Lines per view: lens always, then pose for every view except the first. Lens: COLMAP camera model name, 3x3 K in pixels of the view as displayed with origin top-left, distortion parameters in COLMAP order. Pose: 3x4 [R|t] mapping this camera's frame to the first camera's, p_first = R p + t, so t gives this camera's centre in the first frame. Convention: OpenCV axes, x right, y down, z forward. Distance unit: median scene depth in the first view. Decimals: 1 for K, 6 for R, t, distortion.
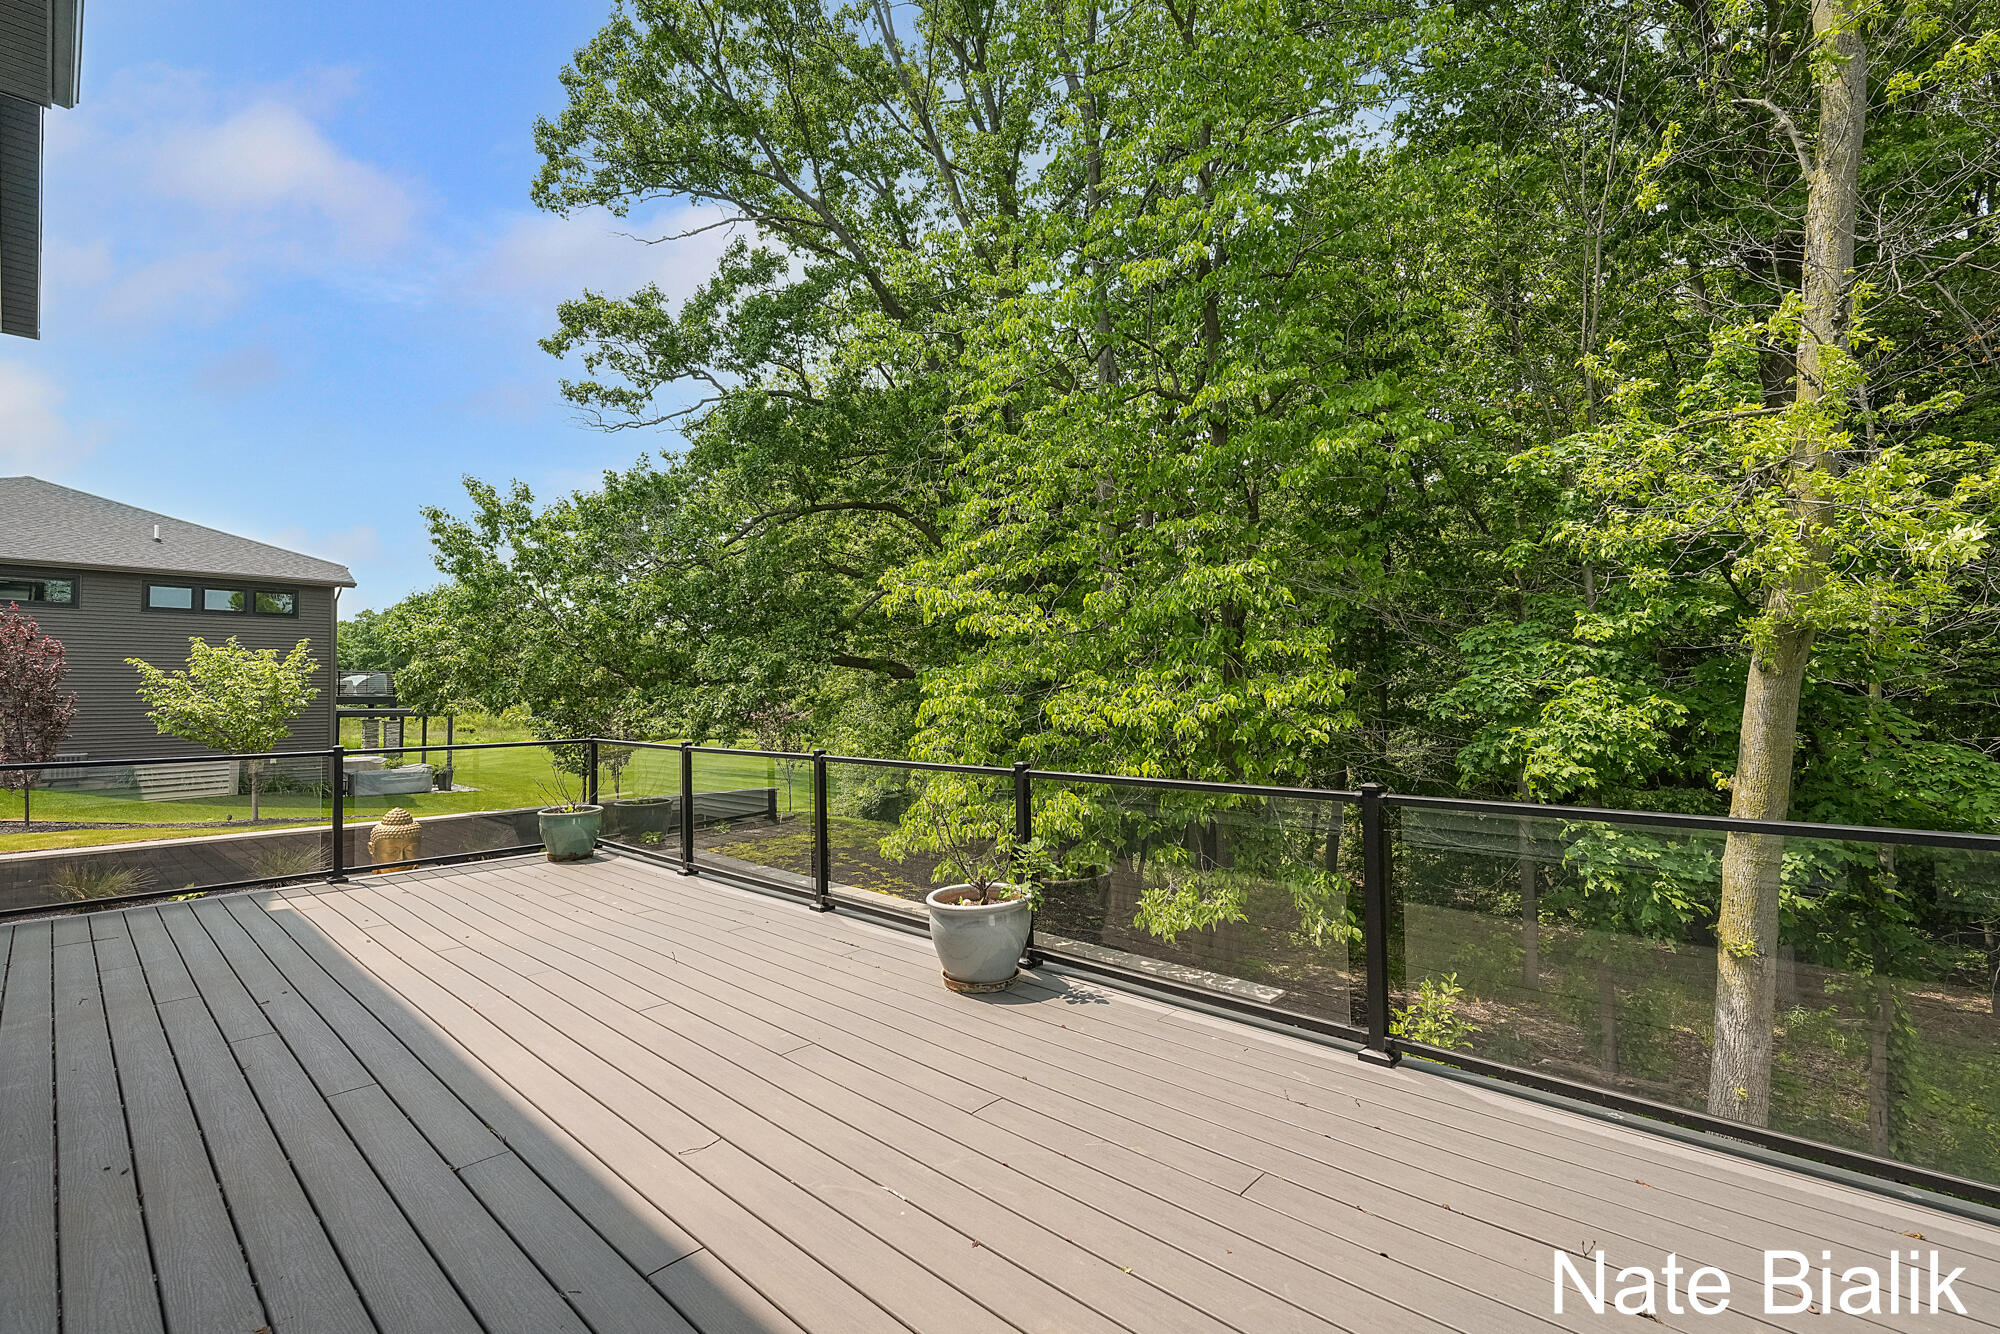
lens RADIAL K [[908.4, 0, 1008.8], [0, 908.4, 672.4], [0, 0, 1]] dist [0.005168, 0.001519]
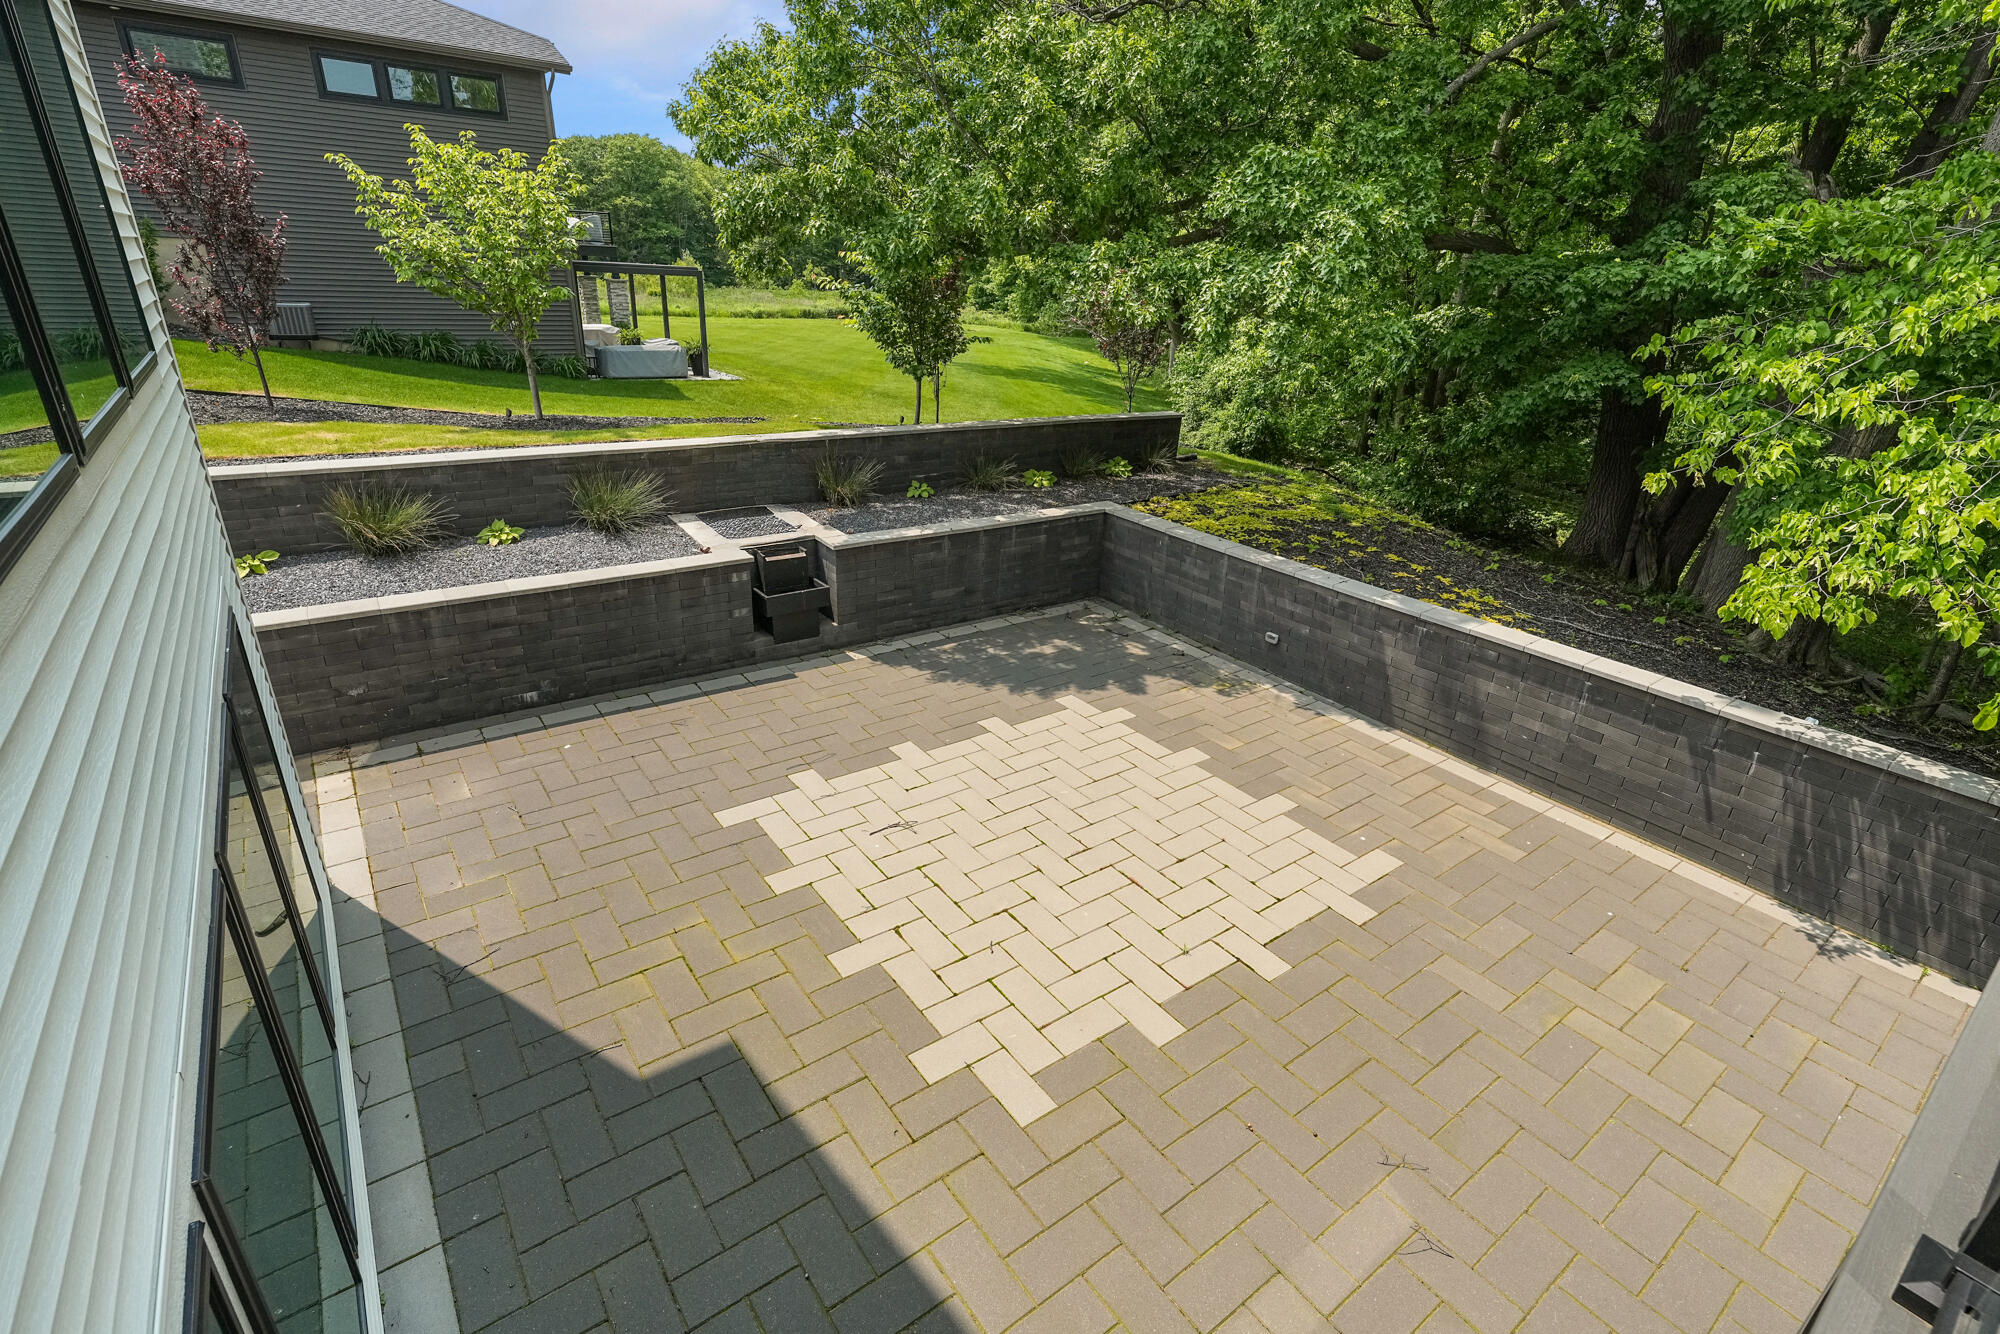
lens RADIAL K [[921.3, 0, 998.2], [0, 921.3, 672.7], [0, 0, 1]] dist [0.004784, 0.000302]
pose [[0.983238, 0.114734, -0.141702, -0.347879], [-0.045693, 0.907441, 0.417687, 0.022391], [0.176509, -0.404211, 0.897473, 0.331199]]
